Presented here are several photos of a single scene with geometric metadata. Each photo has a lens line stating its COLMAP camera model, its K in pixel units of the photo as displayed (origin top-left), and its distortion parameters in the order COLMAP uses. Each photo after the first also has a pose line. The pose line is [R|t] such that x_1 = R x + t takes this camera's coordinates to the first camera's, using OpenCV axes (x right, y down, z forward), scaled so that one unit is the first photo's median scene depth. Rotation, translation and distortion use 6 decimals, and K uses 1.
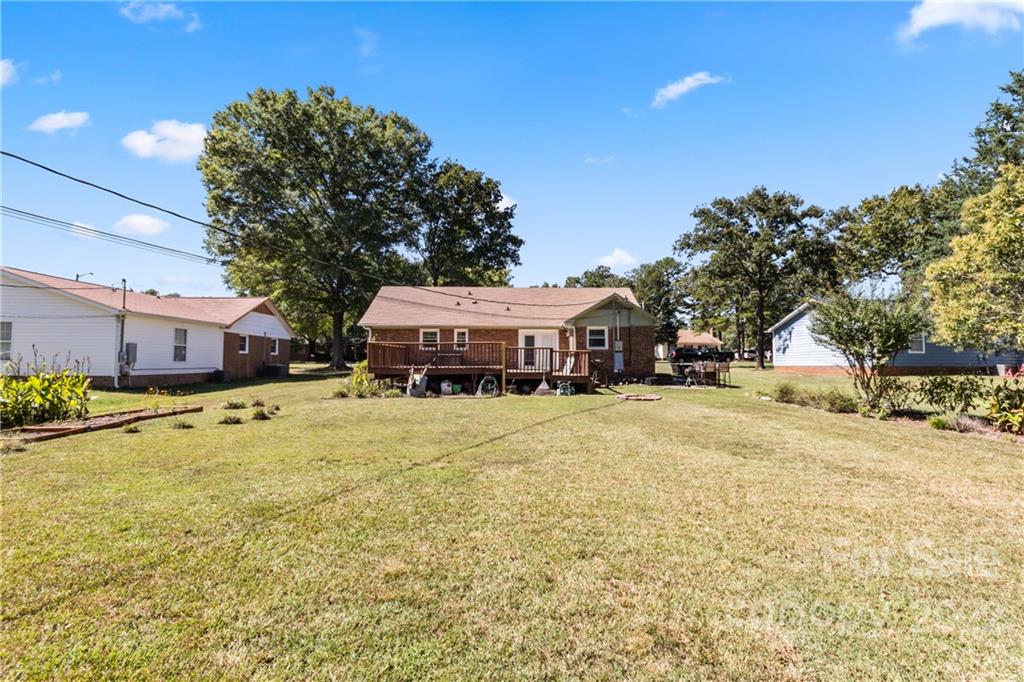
lens RADIAL K [[493.7, 0, 513.8], [0, 493.7, 312.9], [0, 0, 1]] dist [0.003446, 0.000785]
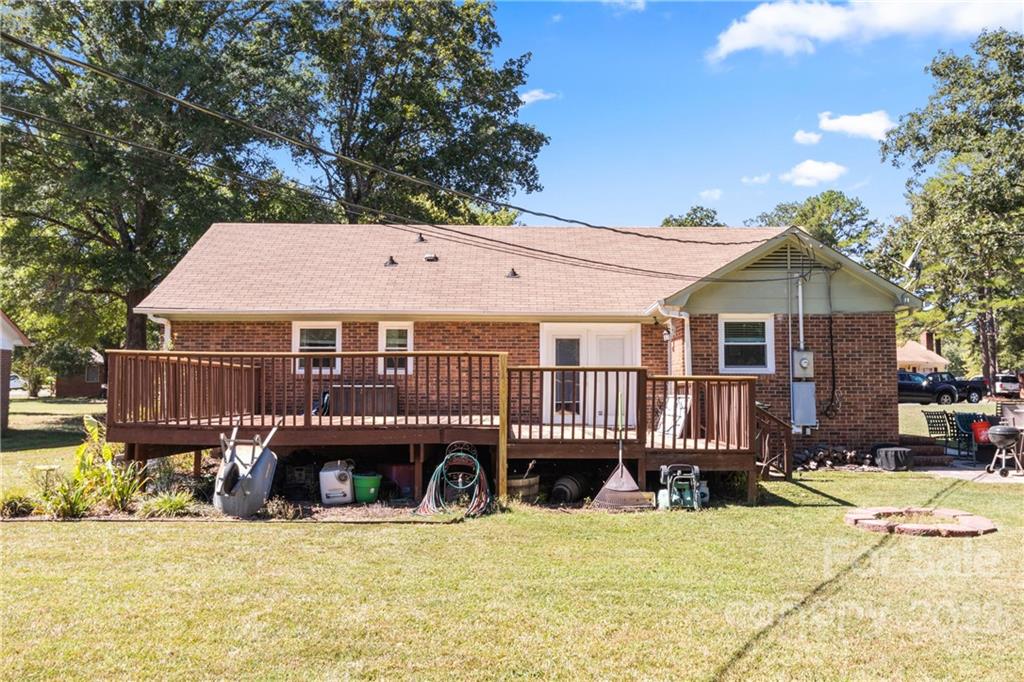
lens RADIAL K [[951.9, 0, 512.0], [0, 951.9, 341.0], [0, 0, 1]] dist [0.001551, -0.001497]
pose [[0.999943, 0.001421, -0.010629, -0.005010], [-0.001001, 0.999224, 0.039365, 0.018386], [0.010676, -0.039352, 0.999168, 0.244310]]
